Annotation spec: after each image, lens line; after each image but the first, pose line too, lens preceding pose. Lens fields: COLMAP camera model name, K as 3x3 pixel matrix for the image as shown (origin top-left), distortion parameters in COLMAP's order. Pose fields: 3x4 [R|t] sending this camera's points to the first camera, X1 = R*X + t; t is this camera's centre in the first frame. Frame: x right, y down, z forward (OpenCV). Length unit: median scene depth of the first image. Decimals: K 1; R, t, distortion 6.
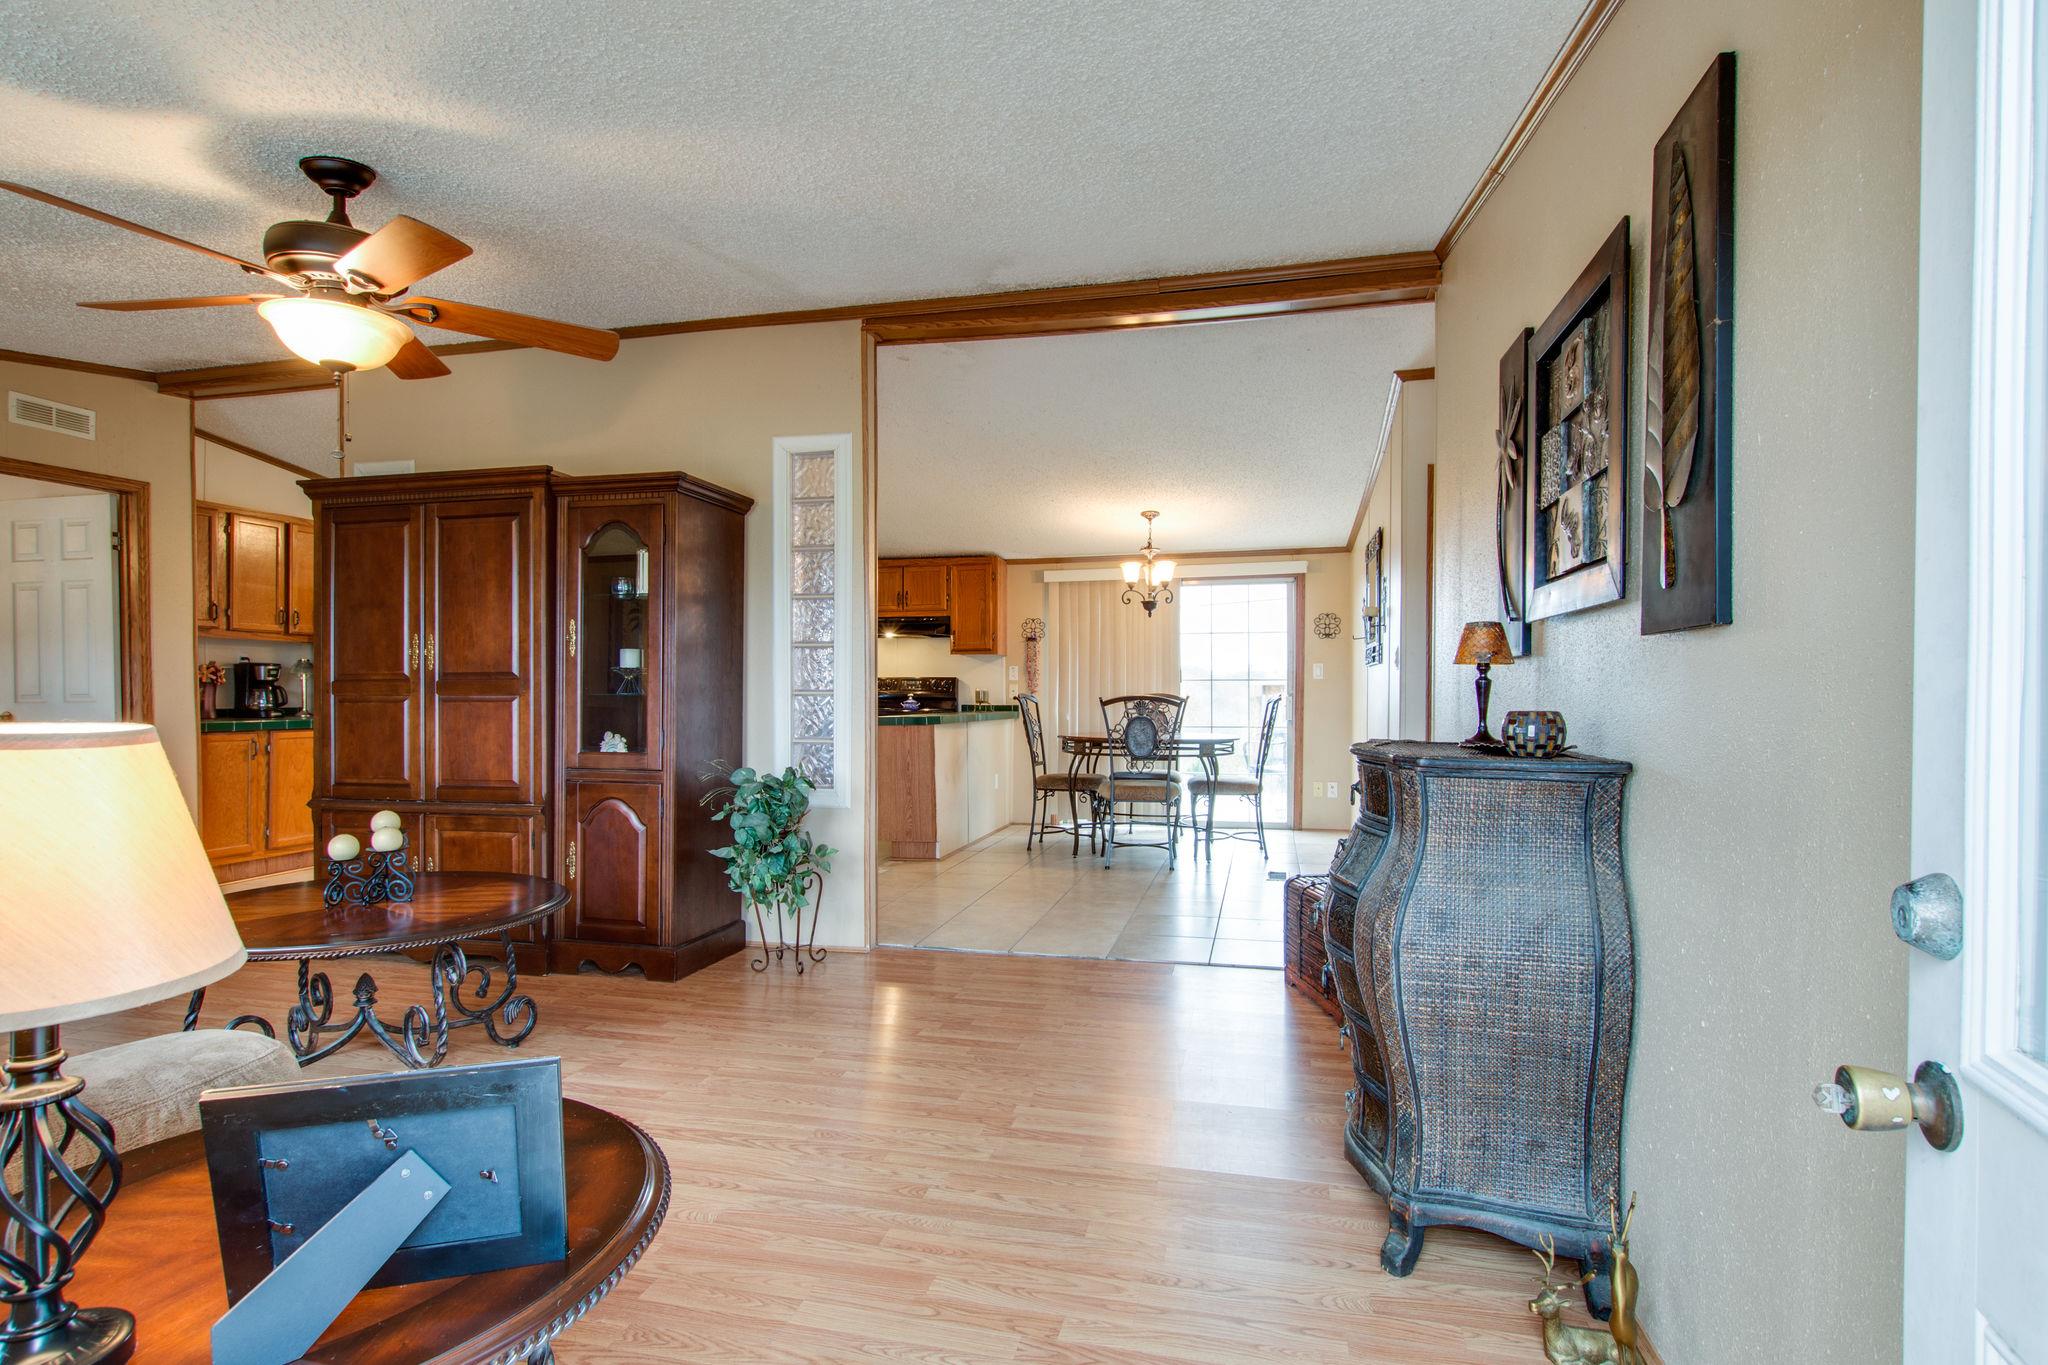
lens RADIAL K [[1022.5, 0, 1017.7], [0, 1022.5, 696.1], [0, 0, 1]] dist [-0.000721, 0.000884]
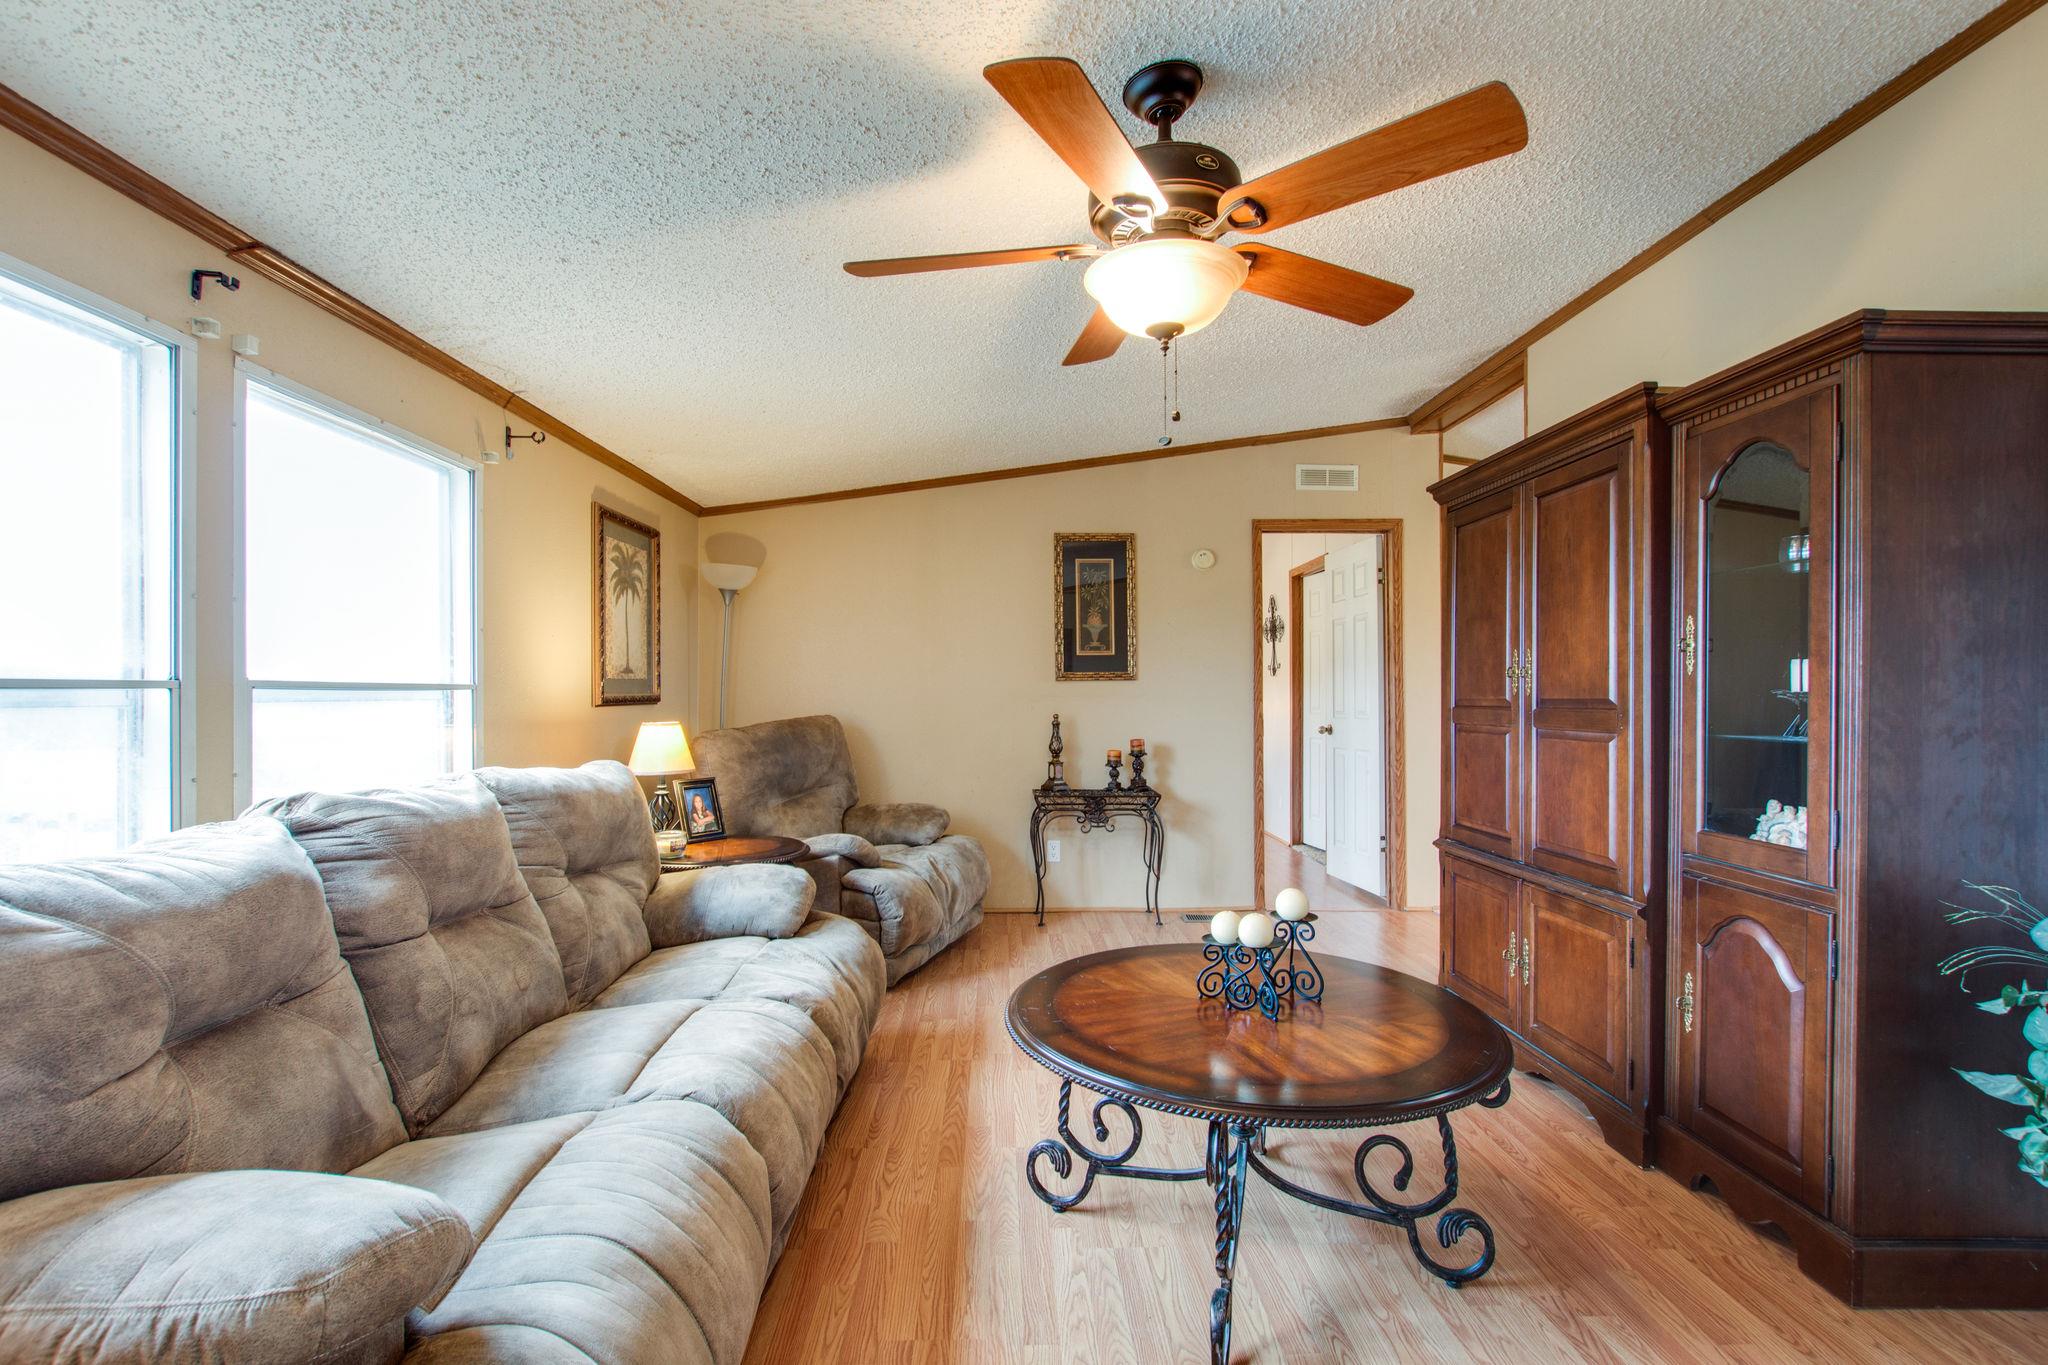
lens RADIAL K [[934.0, 0, 1018.8], [0, 934.0, 686.7], [0, 0, 1]] dist [-0.014925, 0.004882]
pose [[0.256707, -0.005728, -0.966472, 0.006114], [-0.007747, 0.999938, -0.007985, -0.023120], [0.966458, 0.009537, 0.256647, 0.440759]]
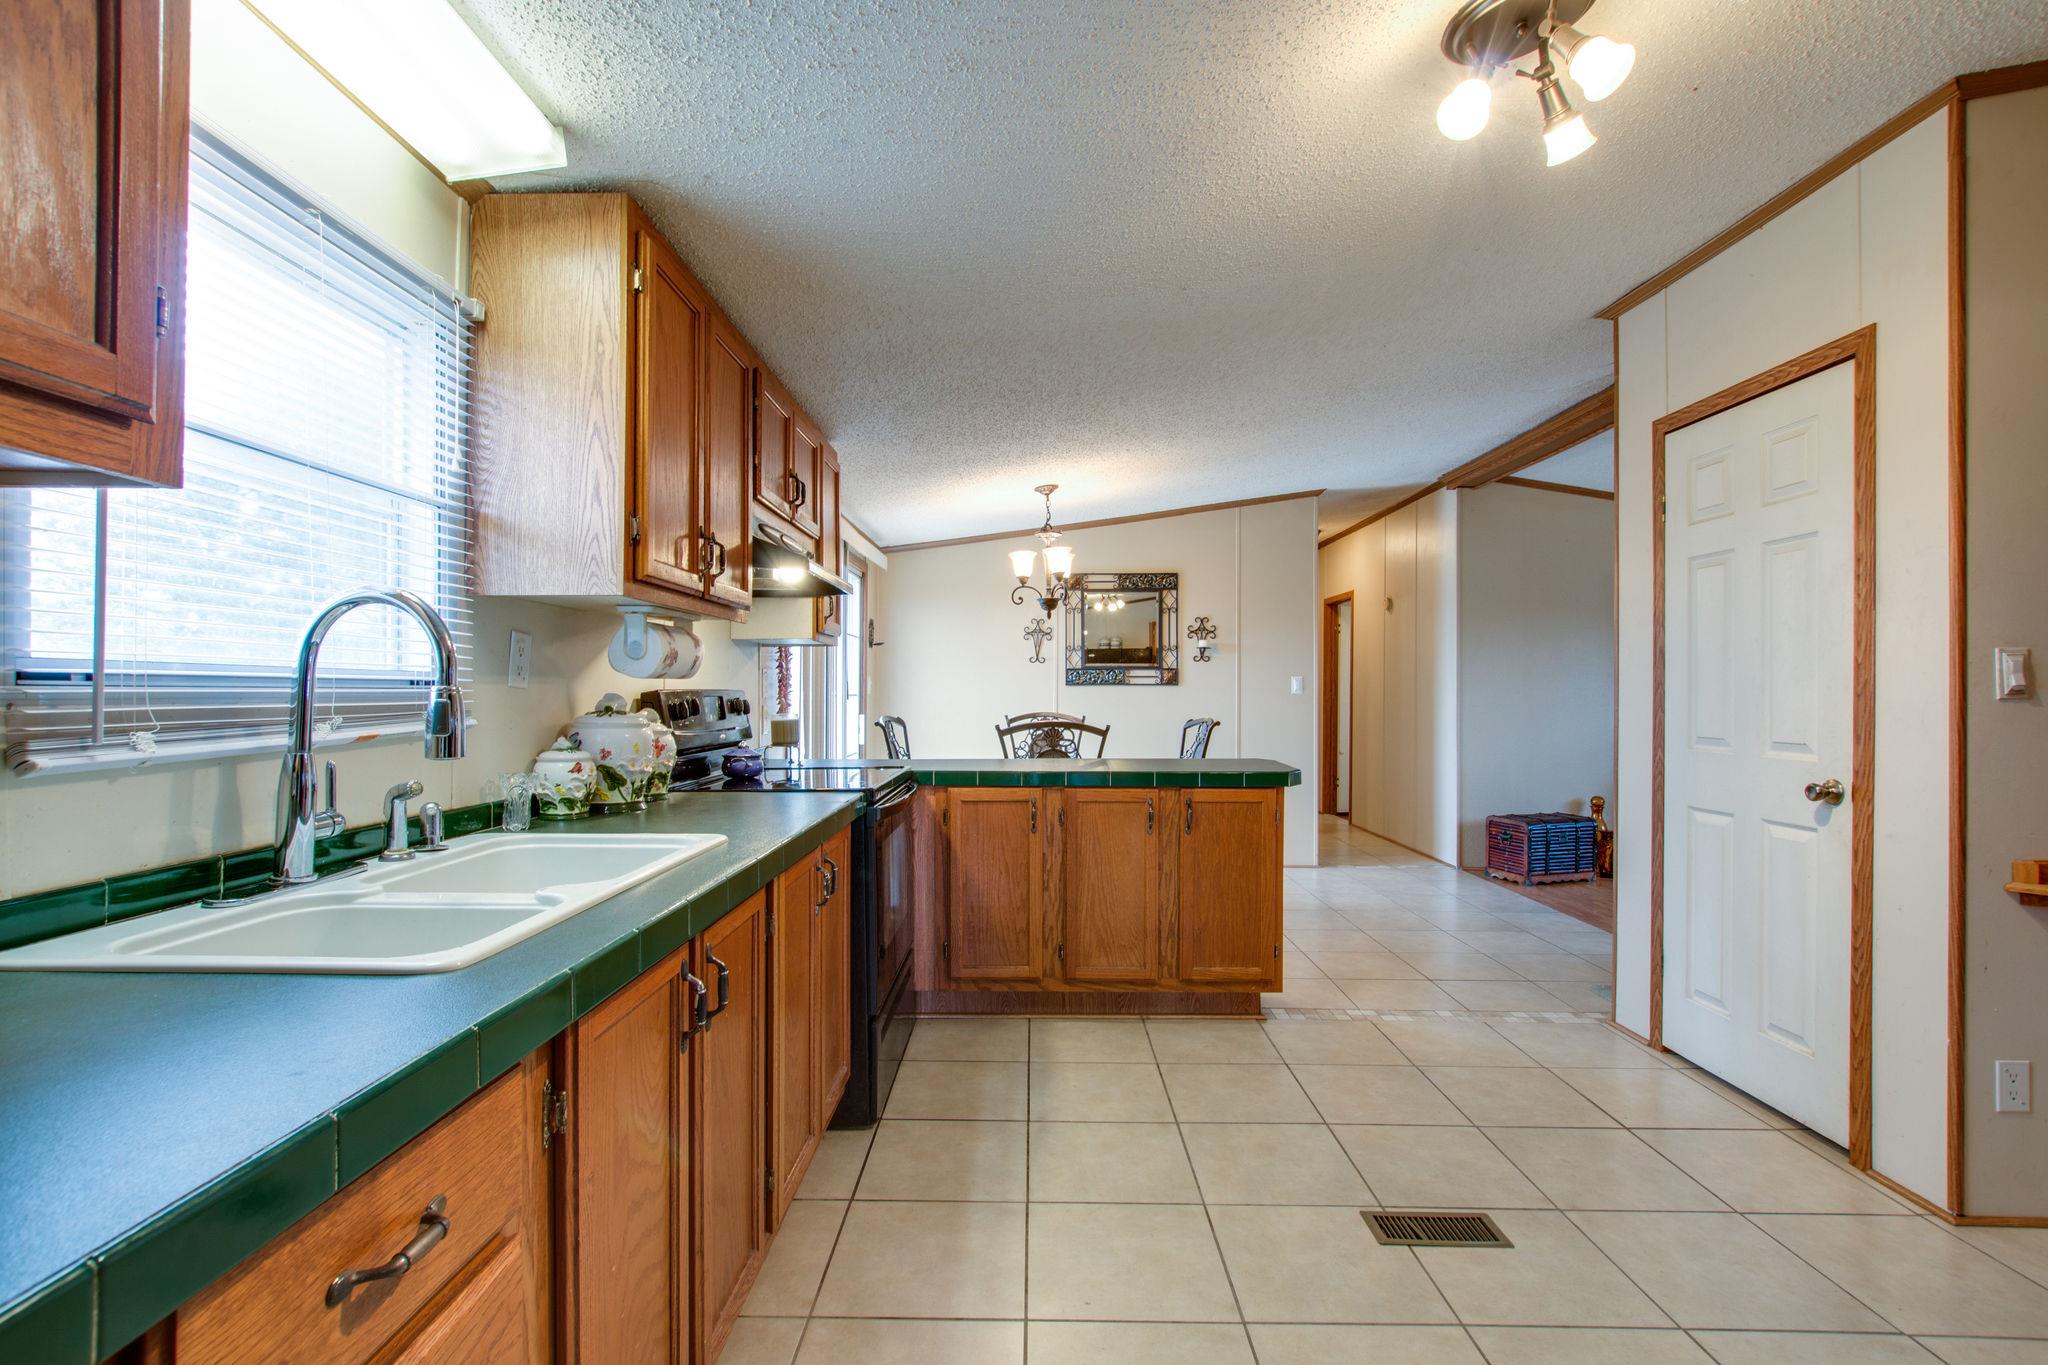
lens RADIAL K [[955.8, 0, 1030.1], [0, 955.8, 675.8], [0, 0, 1]] dist [-0.012032, 0.000138]
pose [[-0.238597, 0.015856, 0.970989, -0.976791], [0.003400, 0.999874, -0.015492, -0.036925], [-0.971113, -0.000395, -0.238621, 2.000536]]
